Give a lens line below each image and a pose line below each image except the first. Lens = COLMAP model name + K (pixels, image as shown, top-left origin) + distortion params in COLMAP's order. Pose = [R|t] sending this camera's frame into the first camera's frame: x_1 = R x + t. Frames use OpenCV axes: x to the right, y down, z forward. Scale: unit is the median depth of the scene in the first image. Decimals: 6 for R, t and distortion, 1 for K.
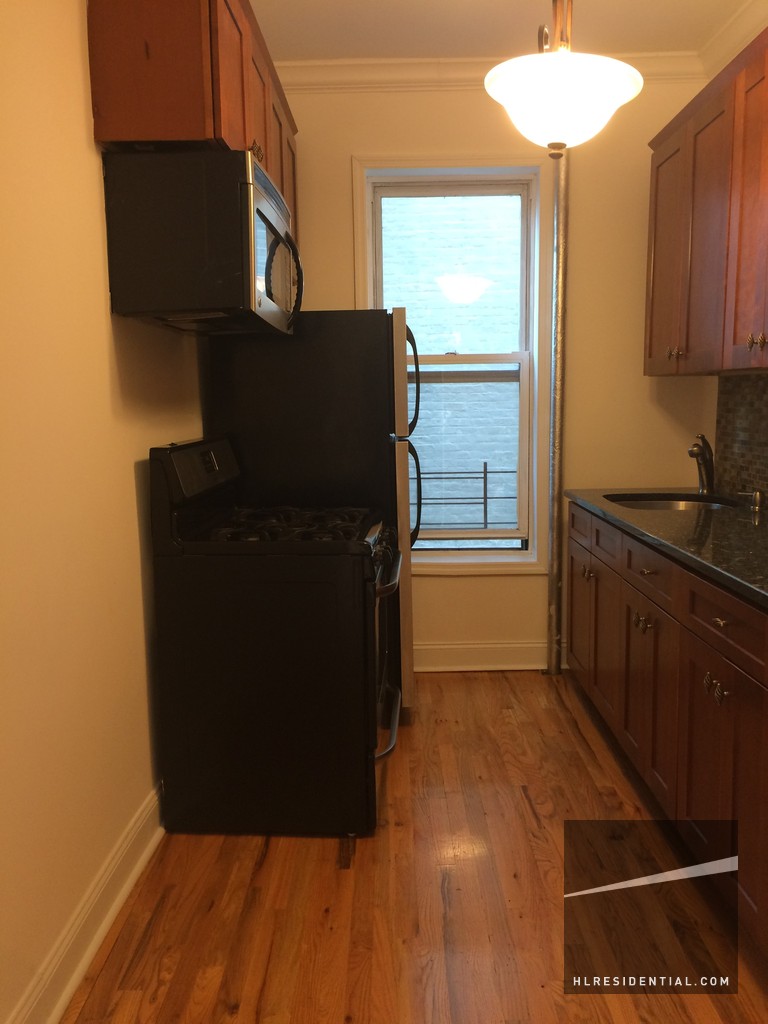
lens RADIAL K [[879.1, 0, 384.0], [0, 879.1, 512.0], [0, 0, 1]] dist [0.088669, -0.146935]
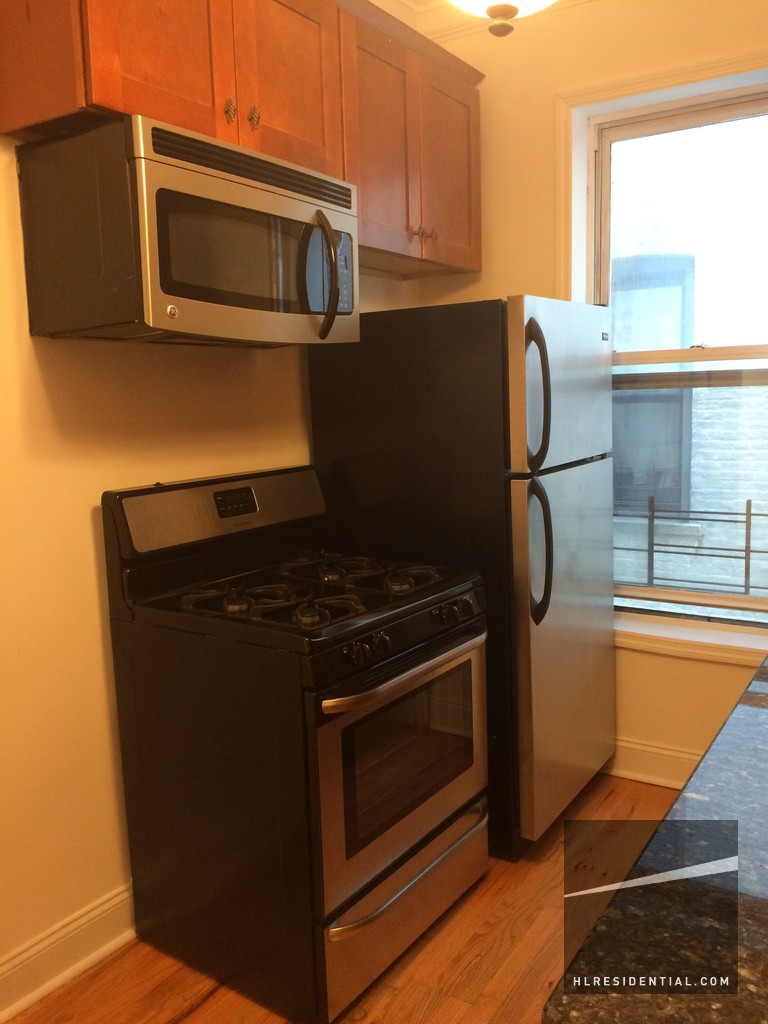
lens RADIAL K [[879.1, 0, 384.0], [0, 879.1, 512.0], [0, 0, 1]] dist [0.088669, -0.146935]
pose [[0.848394, 0.063210, -0.525577, 0.277301], [-0.052327, 0.997997, 0.035558, -0.065733], [0.526772, -0.002665, 0.850002, 0.288977]]
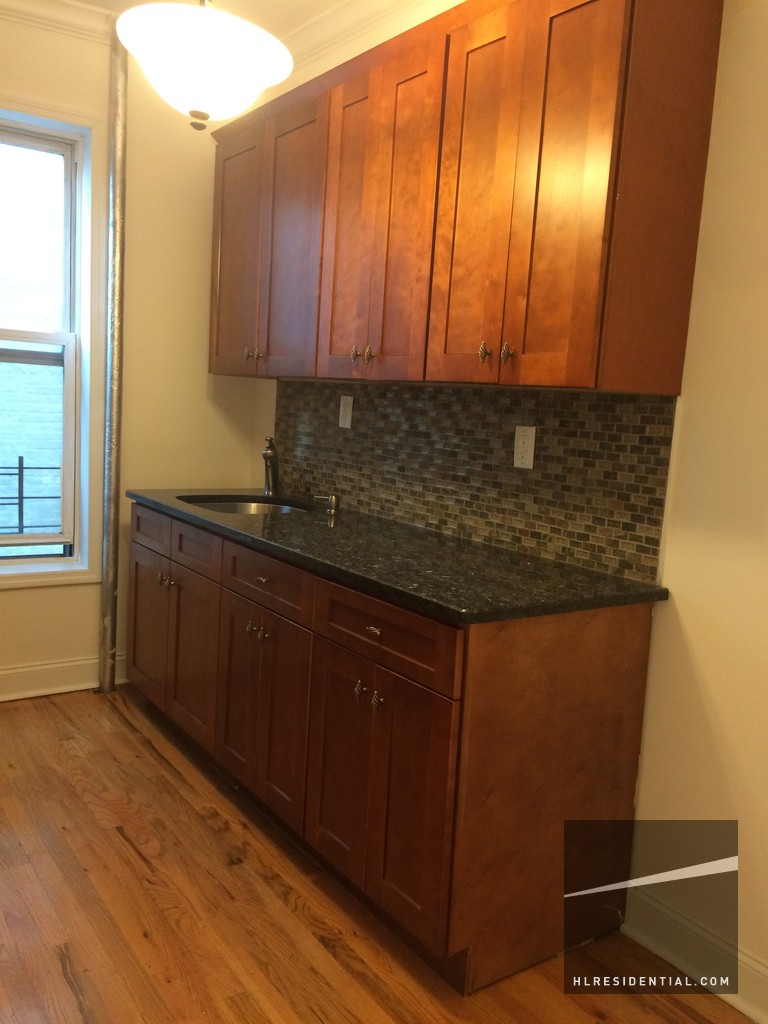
lens RADIAL K [[879.1, 0, 384.0], [0, 879.1, 512.0], [0, 0, 1]] dist [0.088669, -0.146935]
pose [[0.815971, -0.010791, 0.577992, -0.112790], [0.003408, 0.999898, 0.013858, -0.014940], [-0.578083, -0.009338, 0.815924, 0.099471]]
